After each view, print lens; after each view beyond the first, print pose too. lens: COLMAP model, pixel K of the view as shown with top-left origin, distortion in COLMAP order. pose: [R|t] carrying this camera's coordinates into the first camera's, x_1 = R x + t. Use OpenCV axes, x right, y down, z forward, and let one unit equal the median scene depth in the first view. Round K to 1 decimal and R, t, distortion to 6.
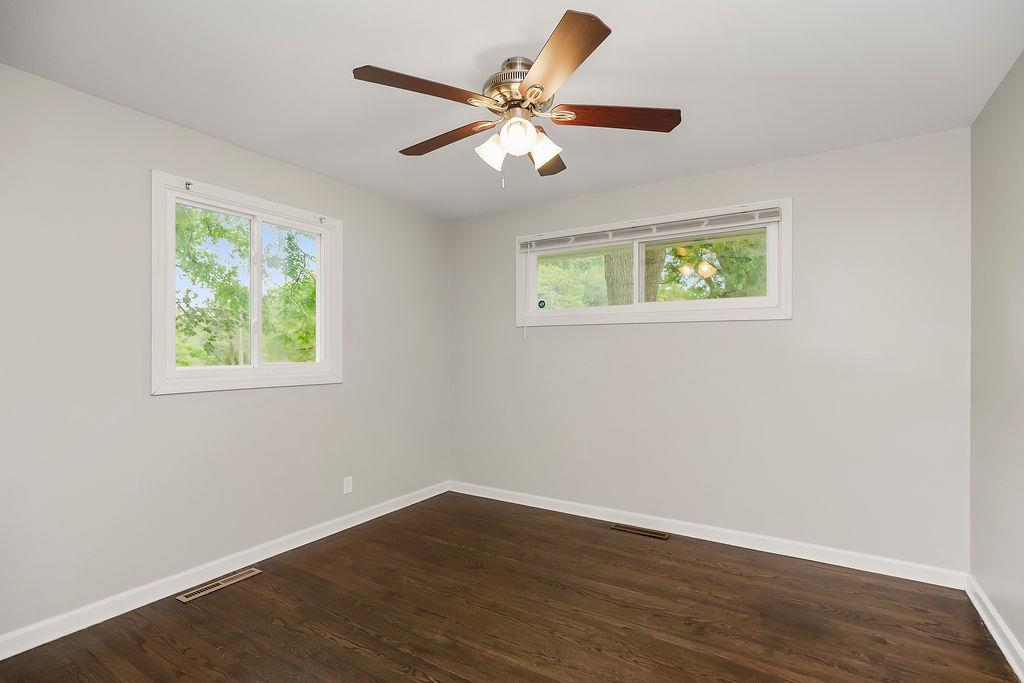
lens RADIAL K [[475.9, 0, 517.1], [0, 475.9, 347.1], [0, 0, 1]] dist [-0.004509, 0.000974]
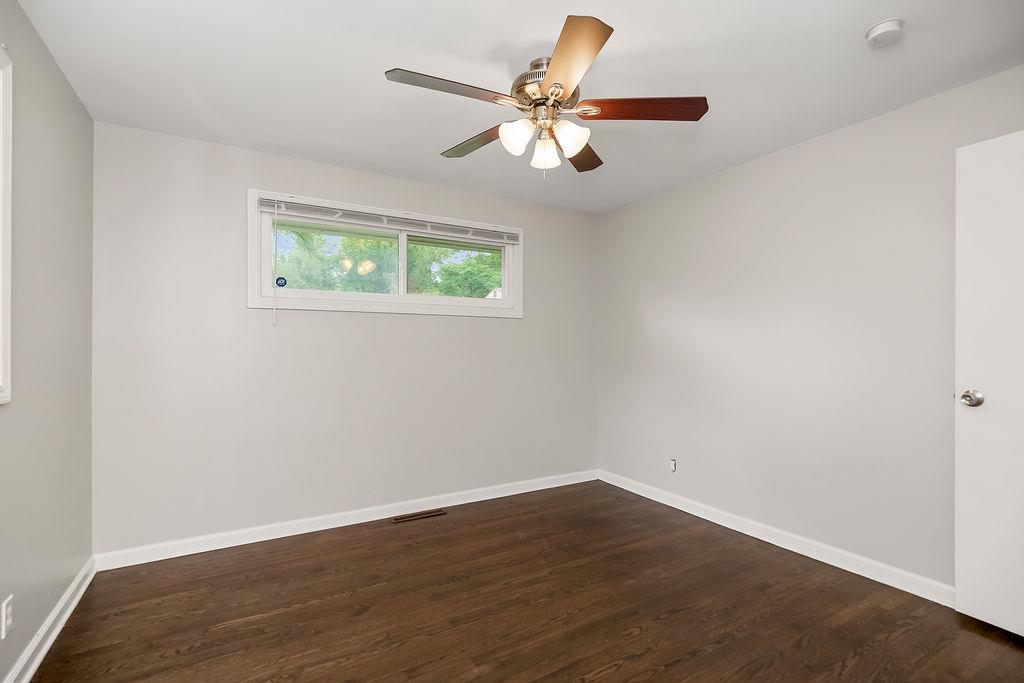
lens RADIAL K [[475.9, 0, 516.9], [0, 475.9, 340.5], [0, 0, 1]] dist [-0.004509, 0.000974]
pose [[0.468487, 0.007180, 0.883441, -0.568706], [-0.012011, 0.999926, -0.001757, 0.005637], [-0.883389, -0.009788, 0.468539, 0.337068]]
